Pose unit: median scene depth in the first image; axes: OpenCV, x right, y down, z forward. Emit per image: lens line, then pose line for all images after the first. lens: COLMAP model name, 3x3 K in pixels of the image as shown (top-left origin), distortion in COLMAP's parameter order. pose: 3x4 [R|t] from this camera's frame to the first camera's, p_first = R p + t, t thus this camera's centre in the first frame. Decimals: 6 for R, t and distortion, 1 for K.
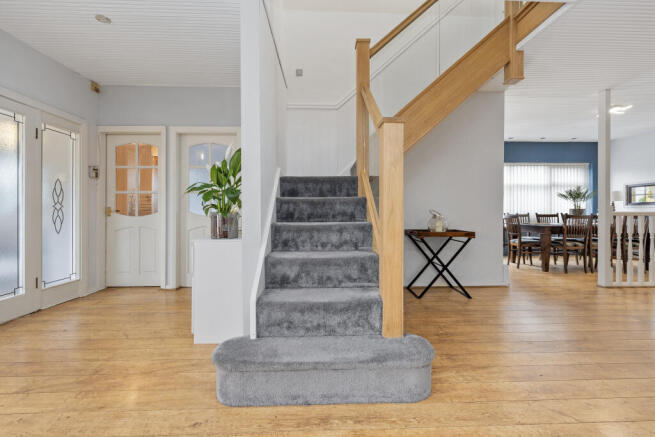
lens RADIAL K [[269.3, 0, 326.8], [0, 269.3, 214.1], [0, 0, 1]] dist [-0.000037, -0.000049]
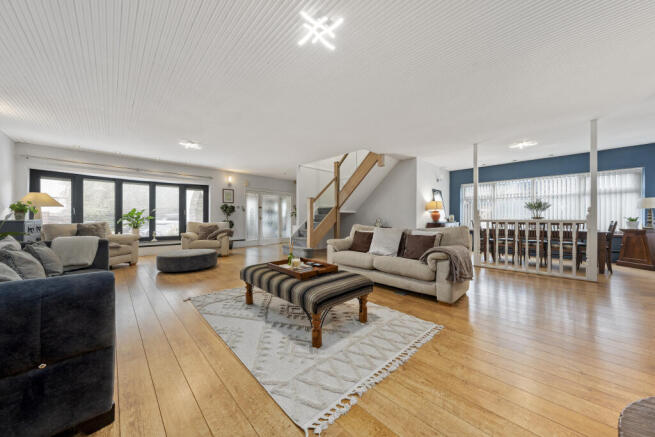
lens RADIAL K [[227.4, 0, 327.5], [0, 227.4, 219.4], [0, 0, 1]] dist [-0.001198, 0.000027]
pose [[0.652725, 0.006414, -0.757568, 2.213942], [-0.010259, 0.999947, -0.000373, -0.001713], [0.757526, 0.008015, 0.652756, -0.812436]]
